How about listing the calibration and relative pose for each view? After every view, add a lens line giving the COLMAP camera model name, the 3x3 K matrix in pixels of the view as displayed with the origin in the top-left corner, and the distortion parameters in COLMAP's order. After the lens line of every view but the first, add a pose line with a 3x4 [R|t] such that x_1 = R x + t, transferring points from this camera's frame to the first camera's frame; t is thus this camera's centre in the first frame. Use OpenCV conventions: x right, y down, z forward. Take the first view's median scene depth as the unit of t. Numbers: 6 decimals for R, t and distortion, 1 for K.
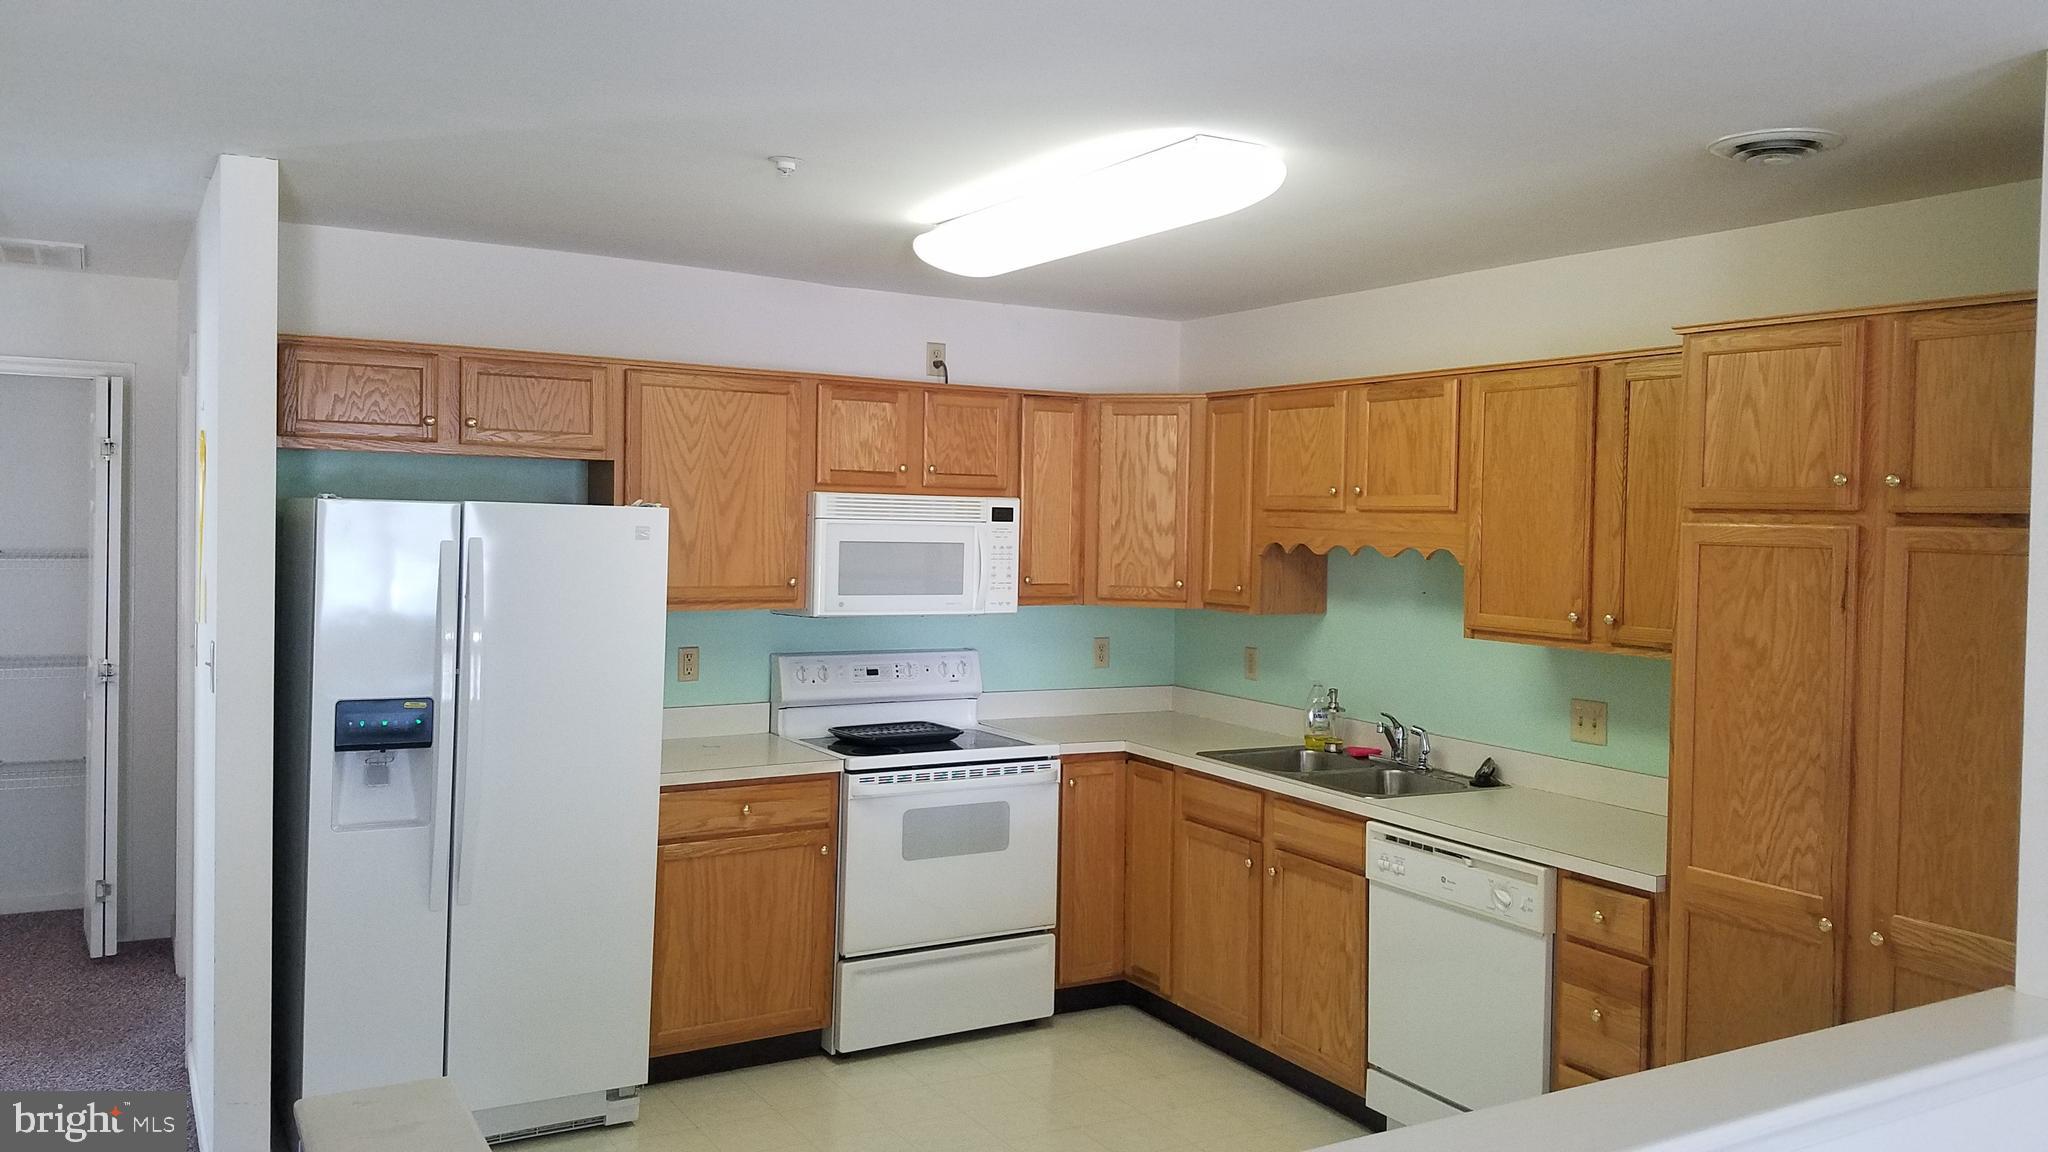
lens RADIAL K [[1562.1, 0, 1029.7], [0, 1562.1, 529.9], [0, 0, 1]] dist [0.234059, -0.398331]
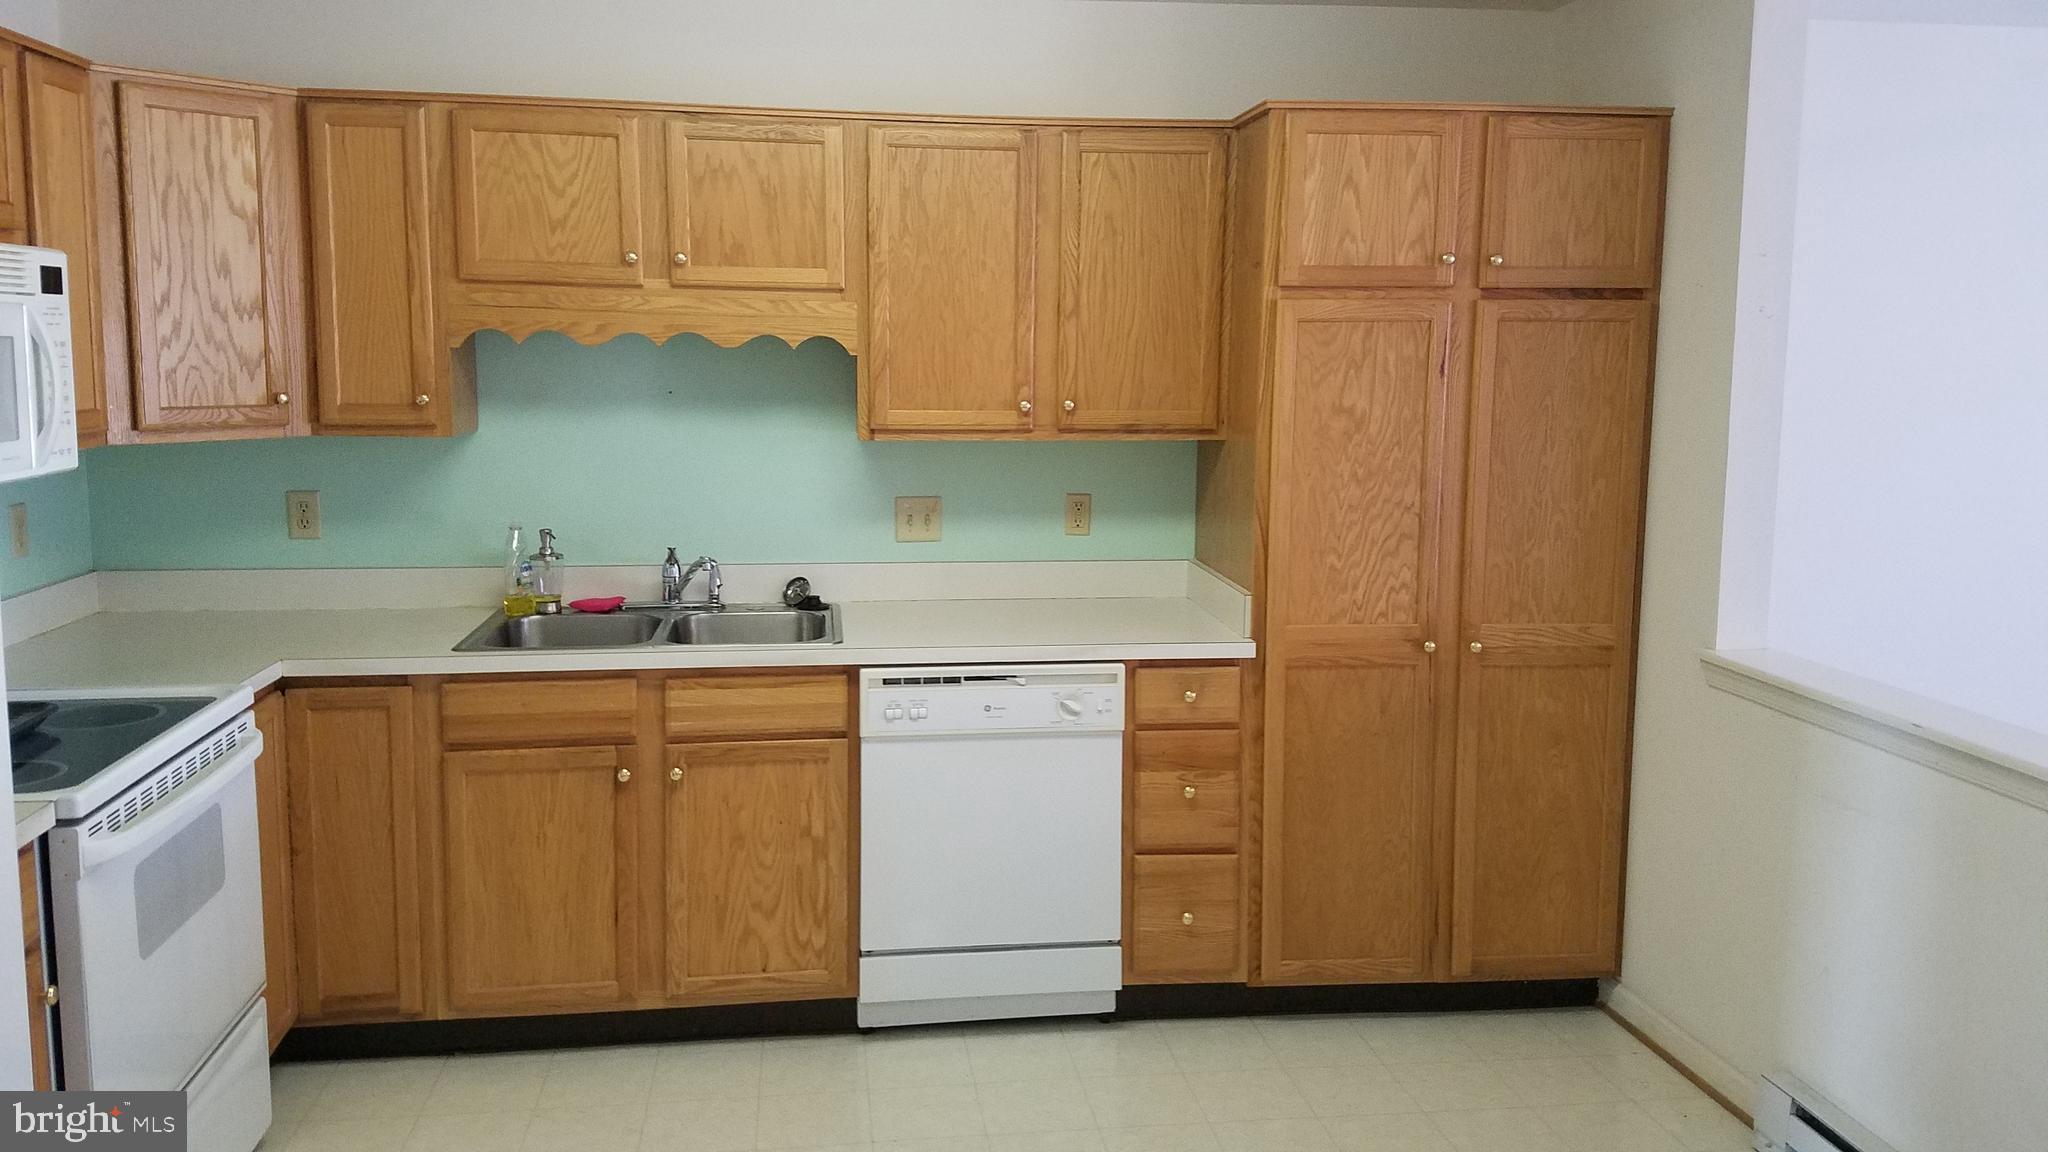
lens RADIAL K [[1526.8, 0, 1020.8], [0, 1526.8, 529.4], [0, 0, 1]] dist [0.259701, -0.496517]
pose [[0.387691, -0.123436, 0.913487, -0.419570], [0.007739, 0.991395, 0.130679, 0.007622], [-0.921757, -0.043594, 0.385310, 0.554142]]
